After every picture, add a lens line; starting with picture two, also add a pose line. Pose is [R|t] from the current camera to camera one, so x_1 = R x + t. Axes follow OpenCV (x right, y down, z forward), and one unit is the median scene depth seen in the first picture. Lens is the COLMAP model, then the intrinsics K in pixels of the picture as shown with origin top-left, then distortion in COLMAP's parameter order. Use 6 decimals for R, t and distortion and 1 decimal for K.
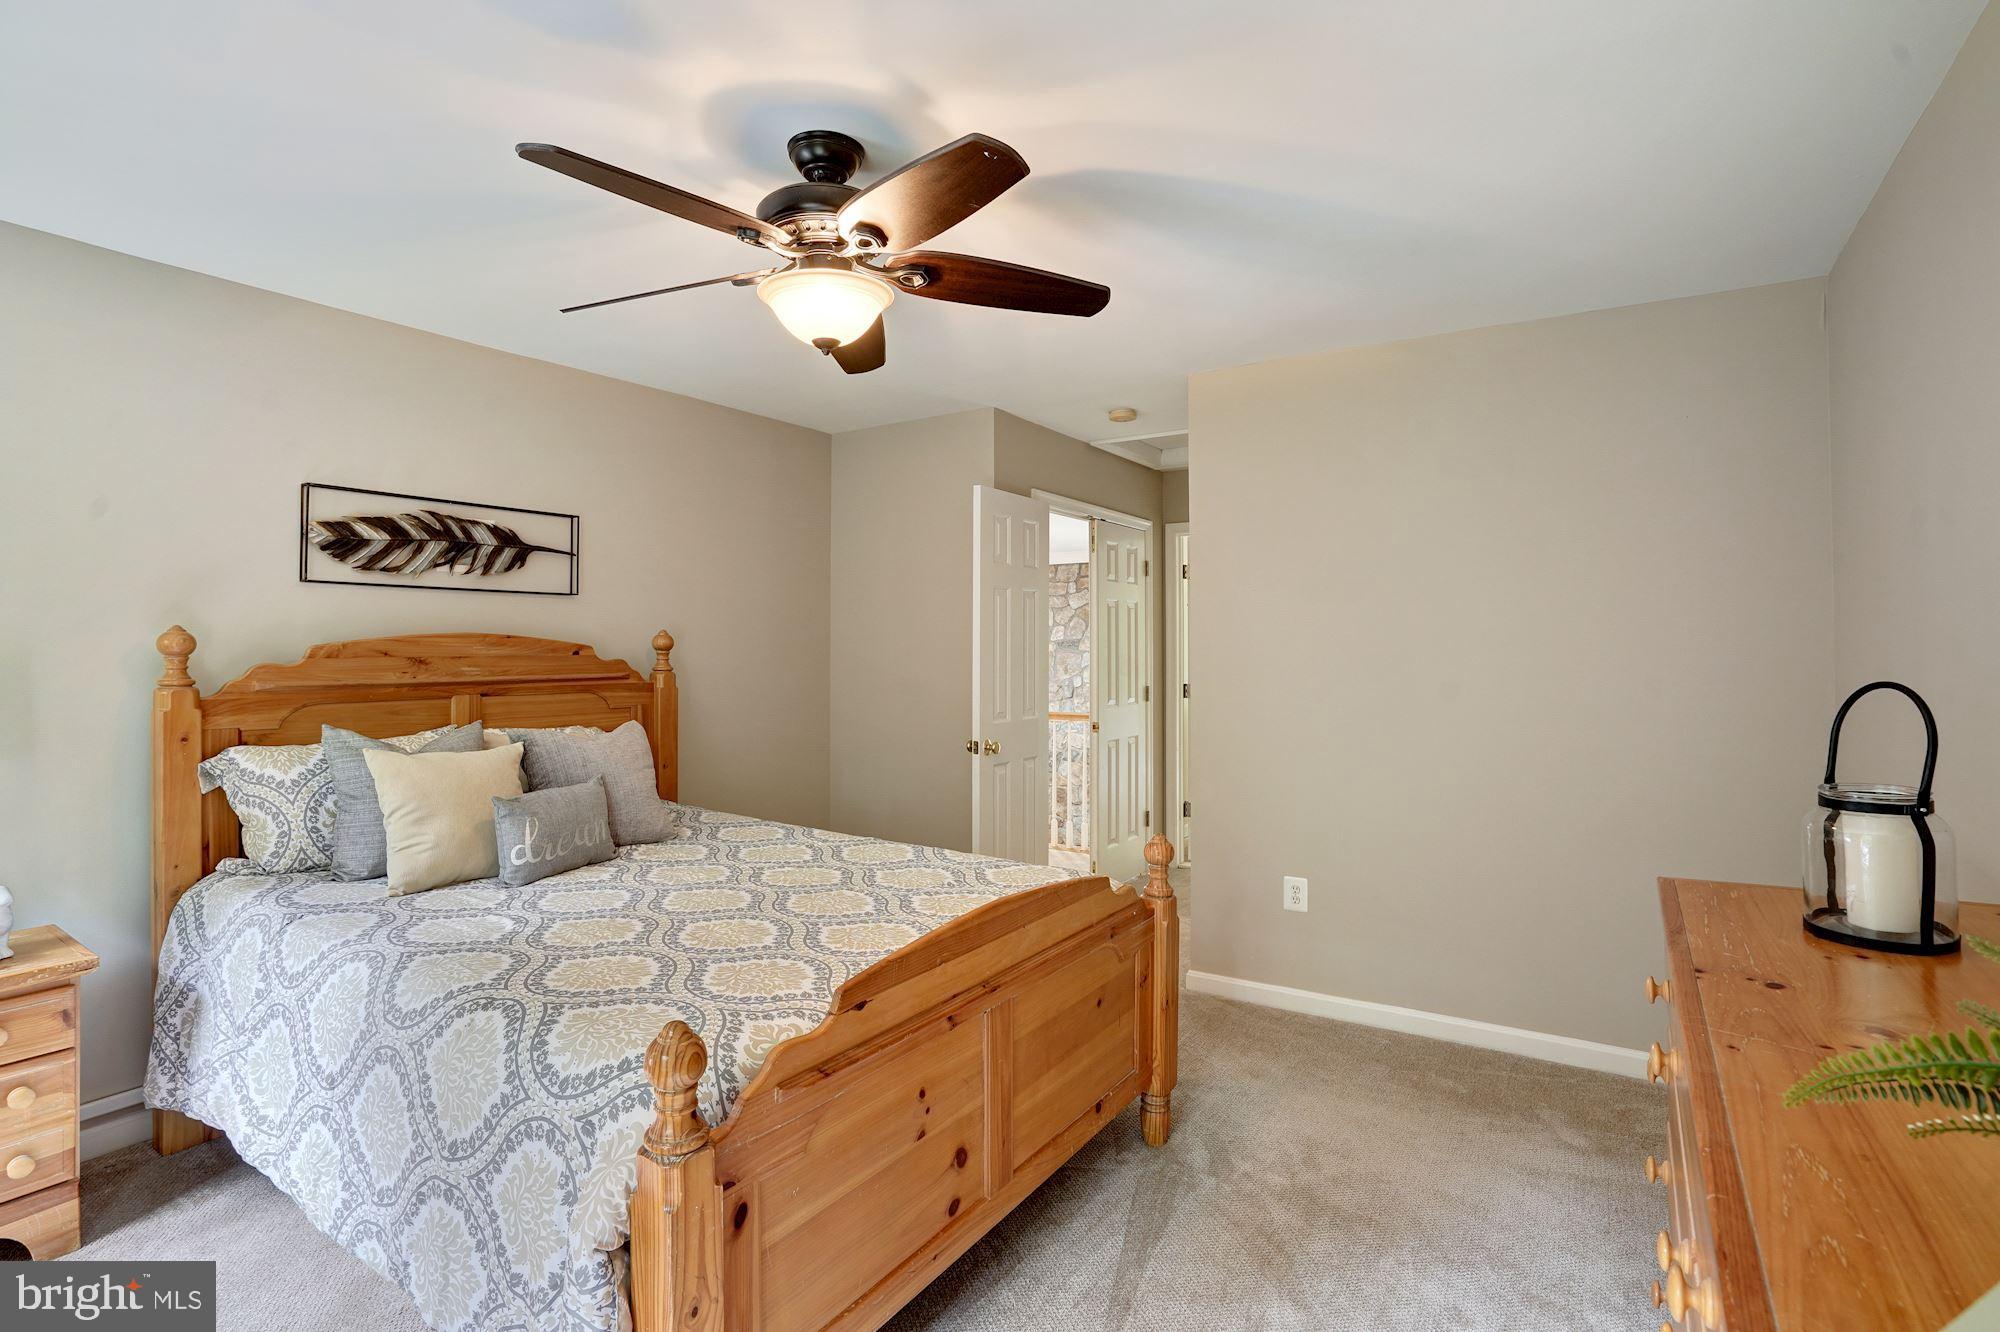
lens RADIAL K [[927.4, 0, 1004.9], [0, 927.4, 661.3], [0, 0, 1]] dist [-0.057470, 0.022211]
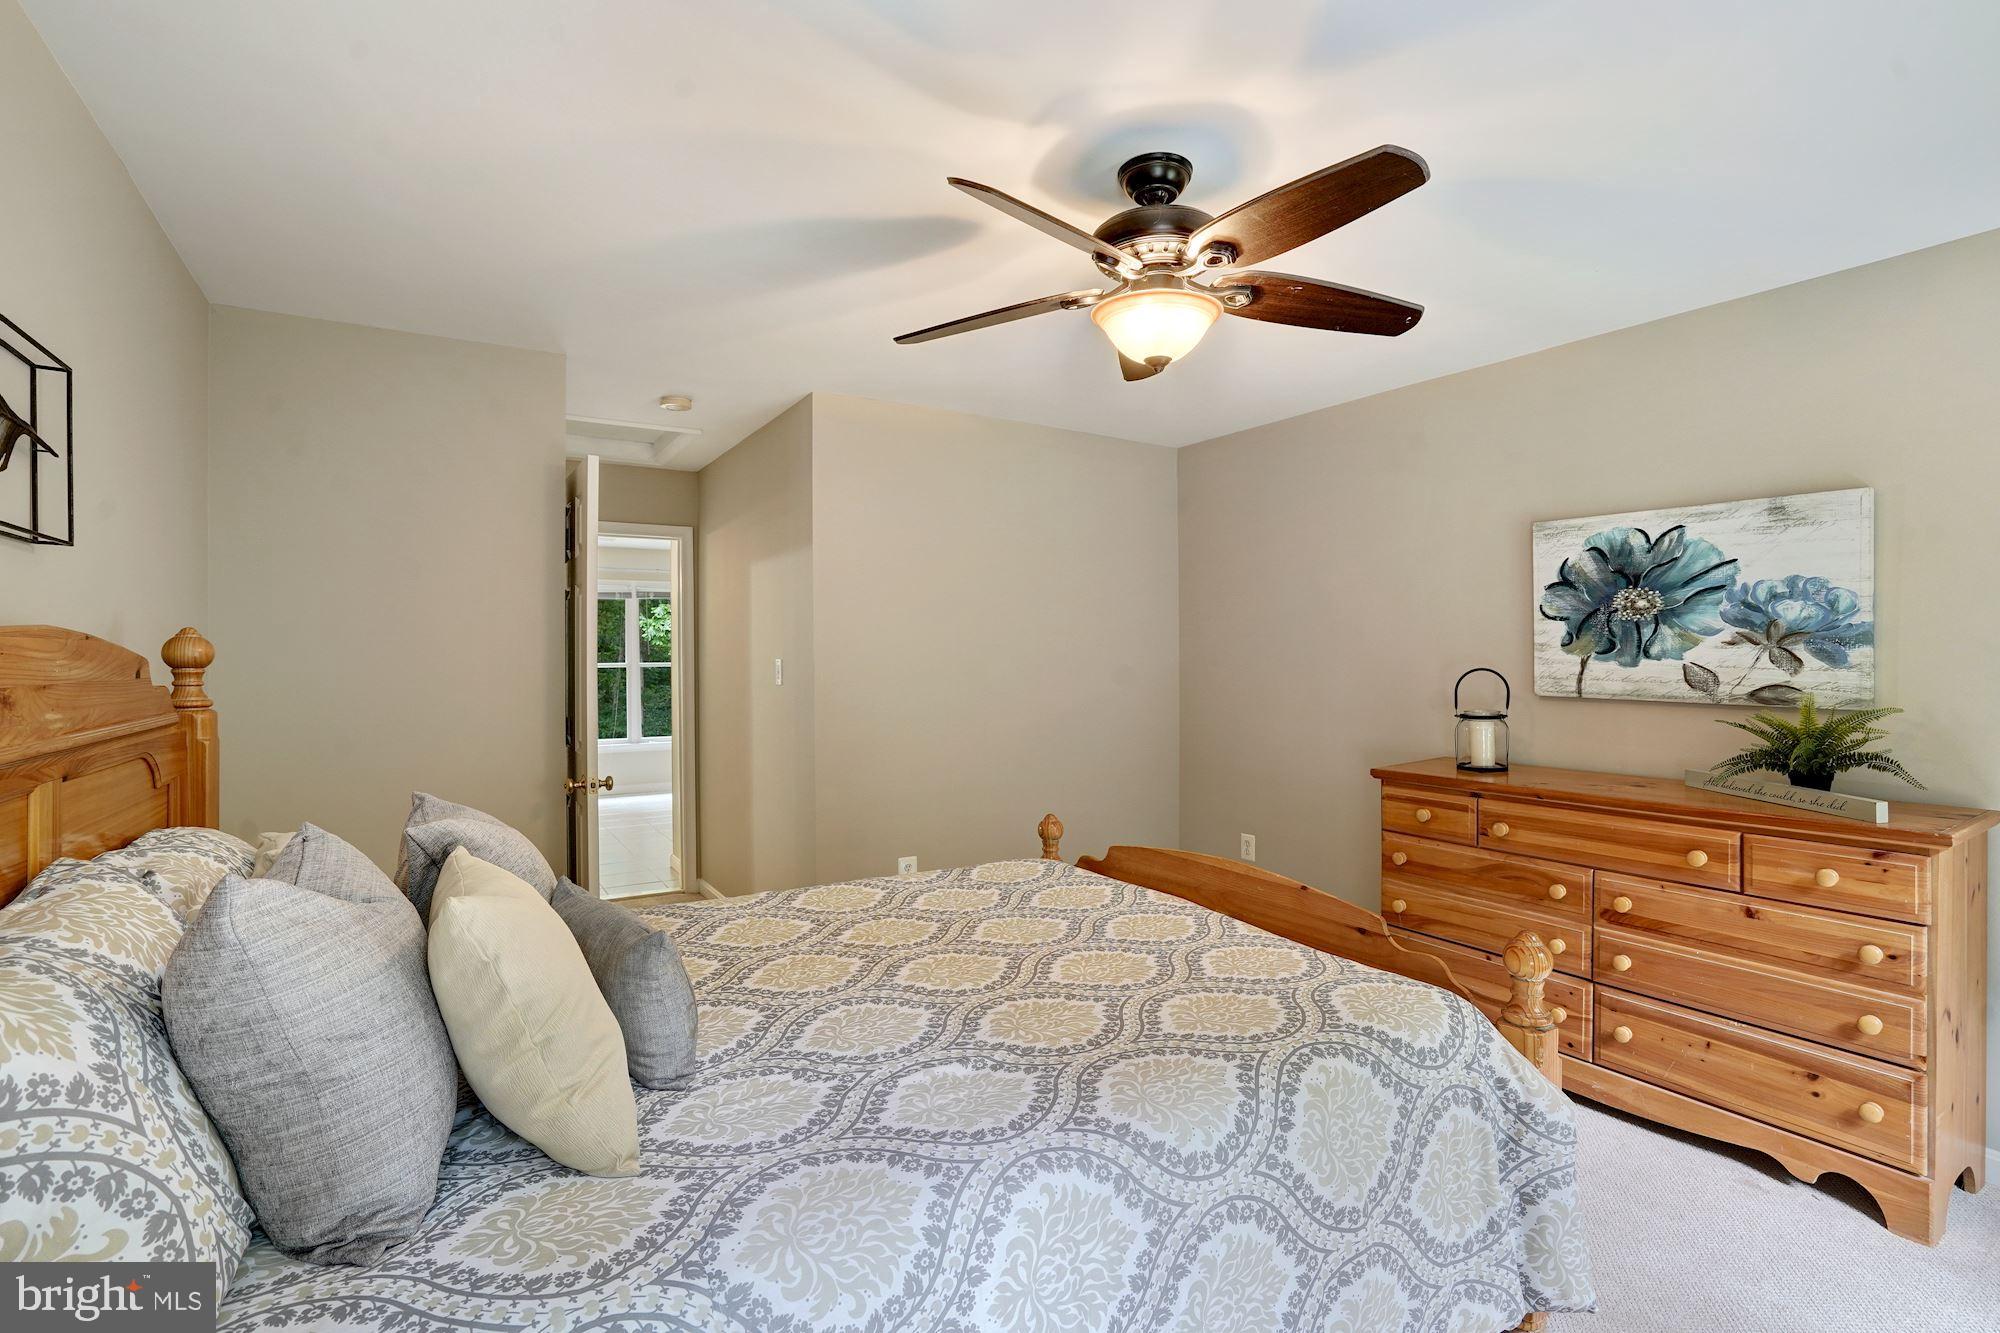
lens RADIAL K [[927.4, 0, 1004.9], [0, 927.4, 661.8], [0, 0, 1]] dist [-0.057470, 0.022211]
pose [[0.419444, -0.006312, 0.907759, -0.813331], [0.018842, 0.999821, -0.001754, -0.005949], [-0.907586, 0.017839, 0.419488, 0.483849]]
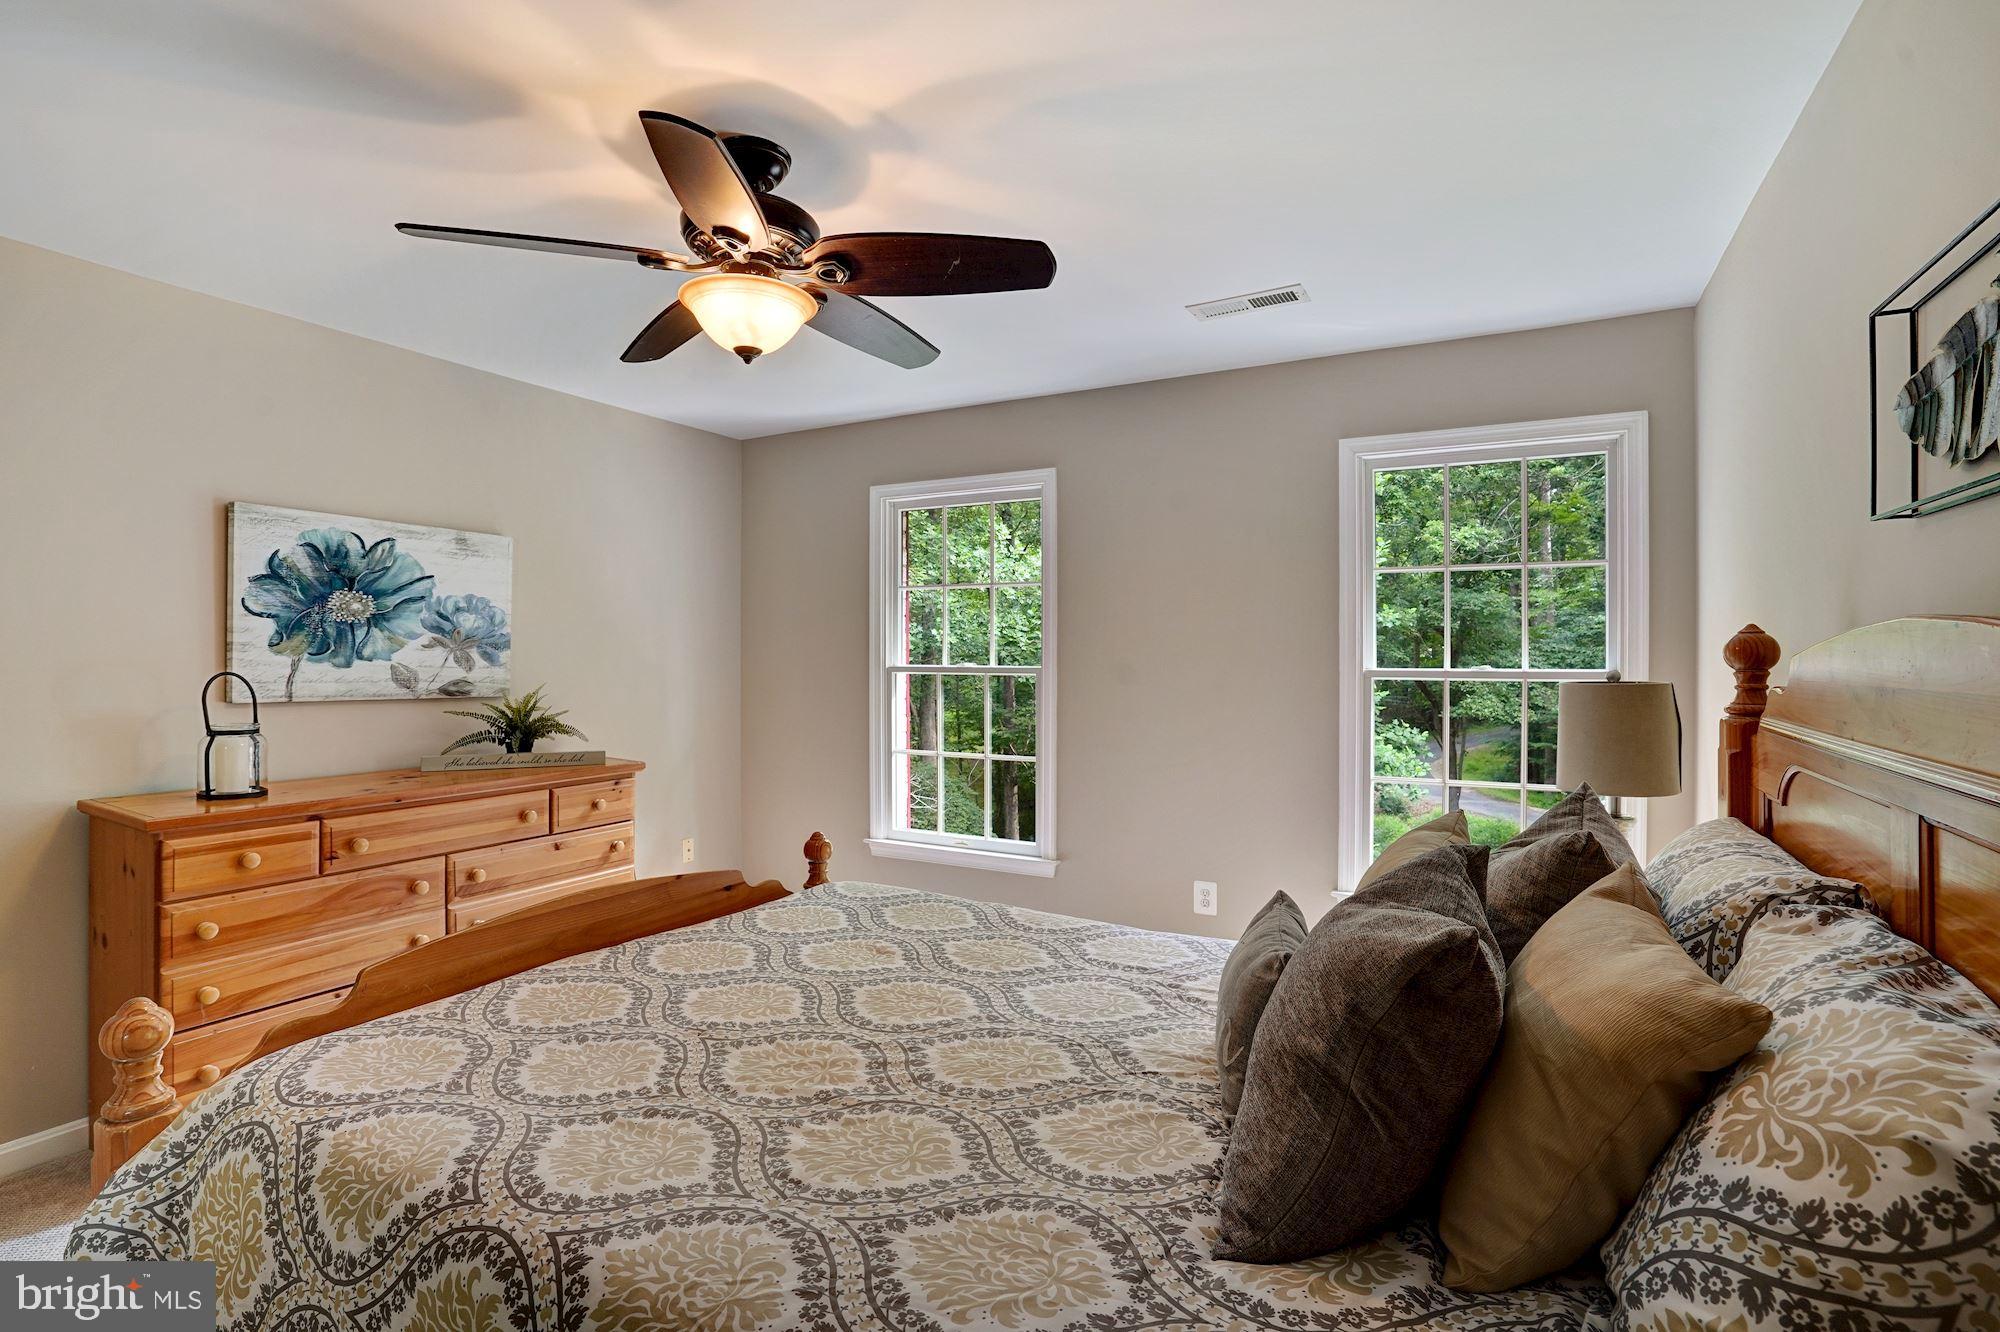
lens RADIAL K [[939.4, 0, 1006.0], [0, 939.4, 659.7], [0, 0, 1]] dist [-0.051598, 0.017405]
pose [[-0.996568, -0.000065, -0.082777, -0.263658], [-0.001977, 0.999733, 0.023015, -0.023421], [0.082753, 0.023099, -0.996302, 1.366610]]
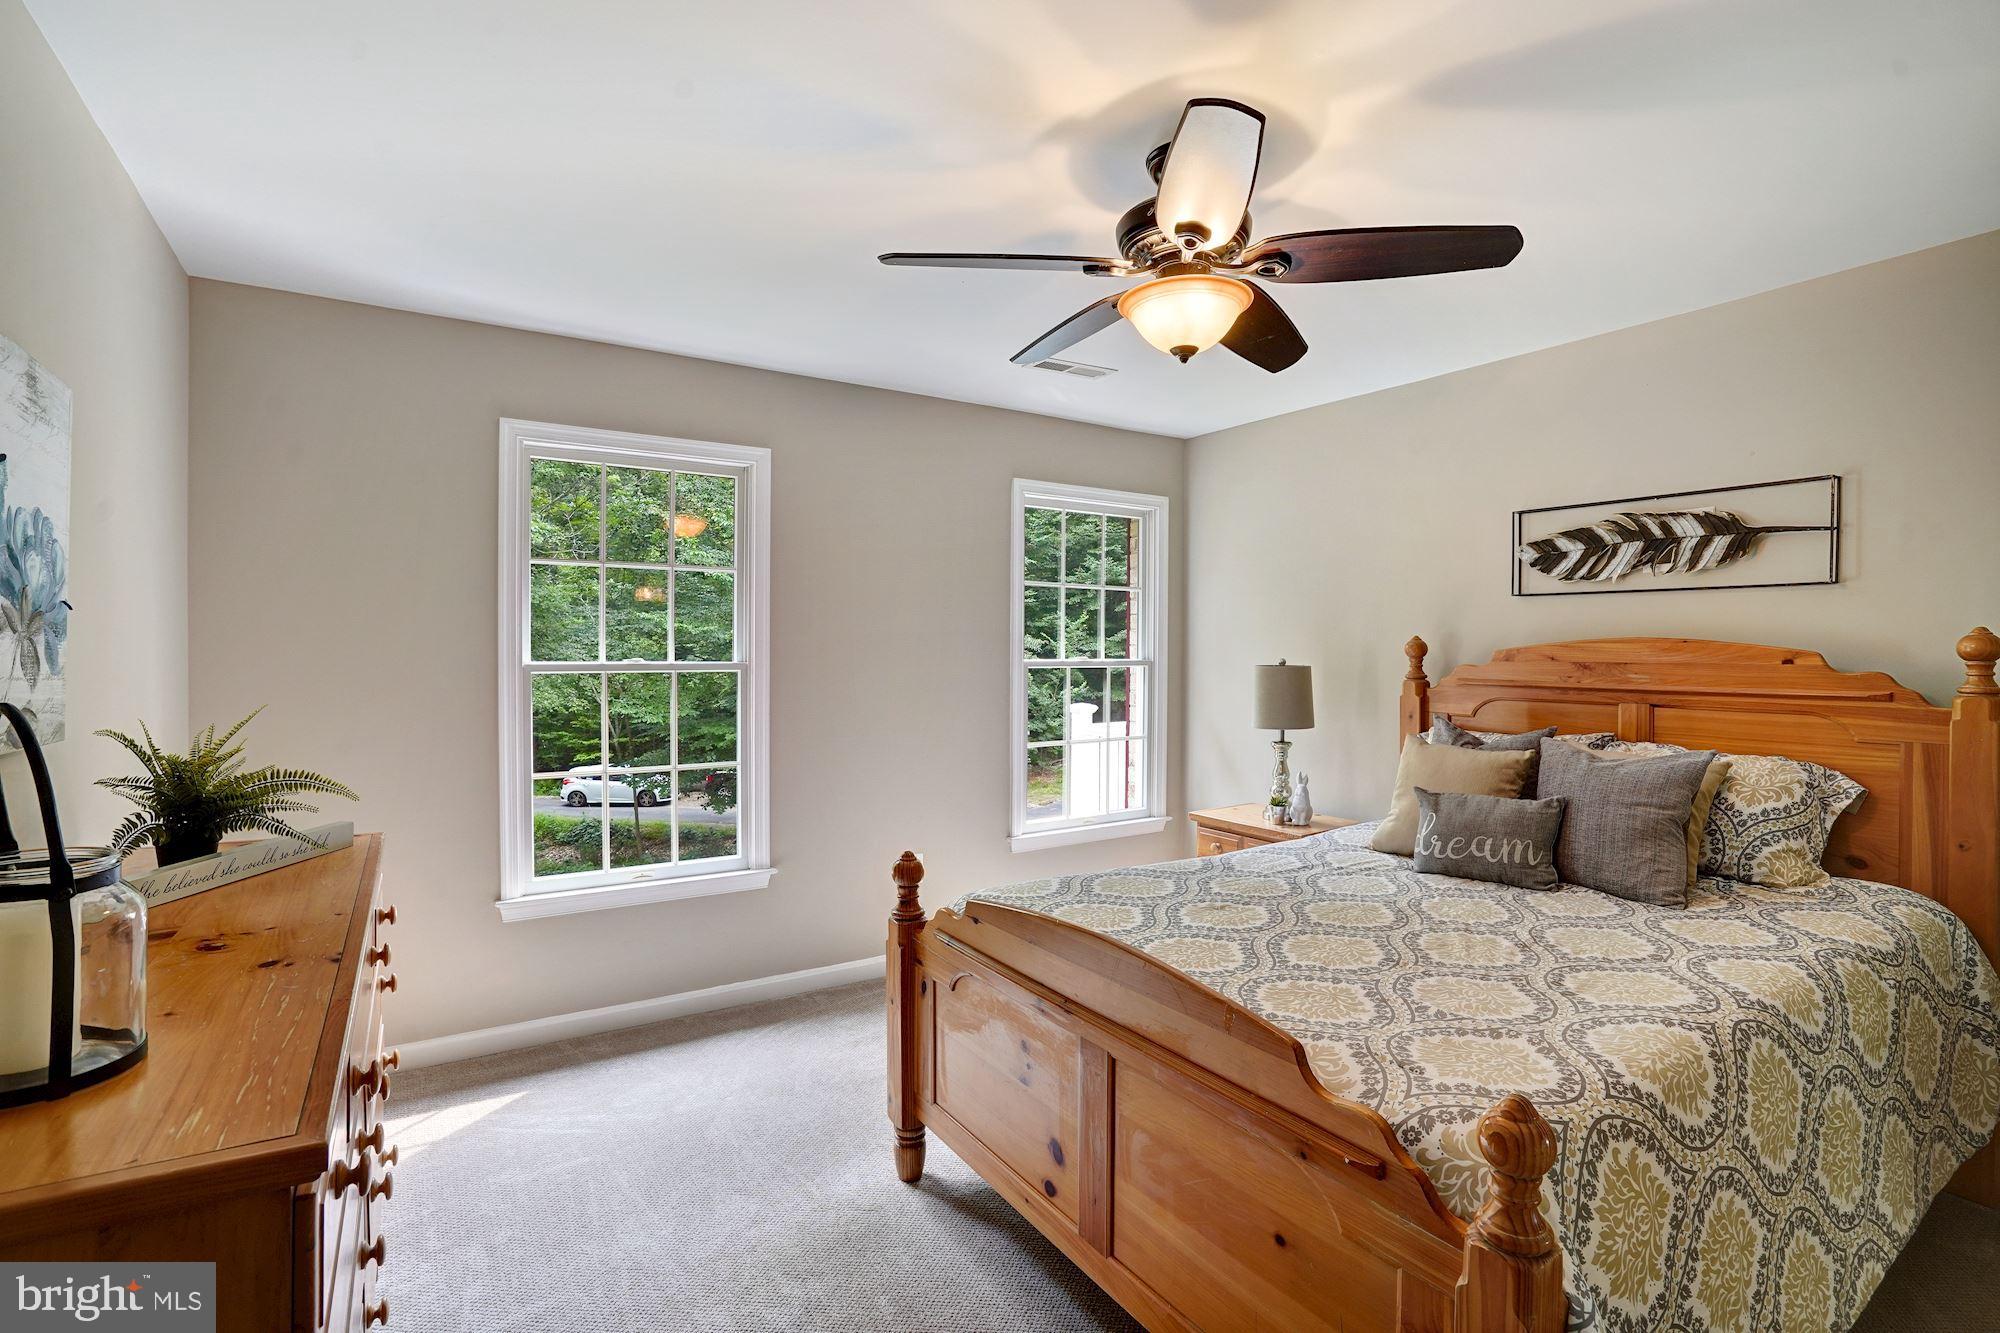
lens RADIAL K [[927.4, 0, 1004.9], [0, 927.4, 661.8], [0, 0, 1]] dist [-0.057470, 0.022211]
pose [[-0.397931, 0.011456, -0.917344, 0.550409], [-0.019309, 0.999596, 0.020859, -0.013975], [0.917212, 0.026014, -0.397549, 0.821666]]
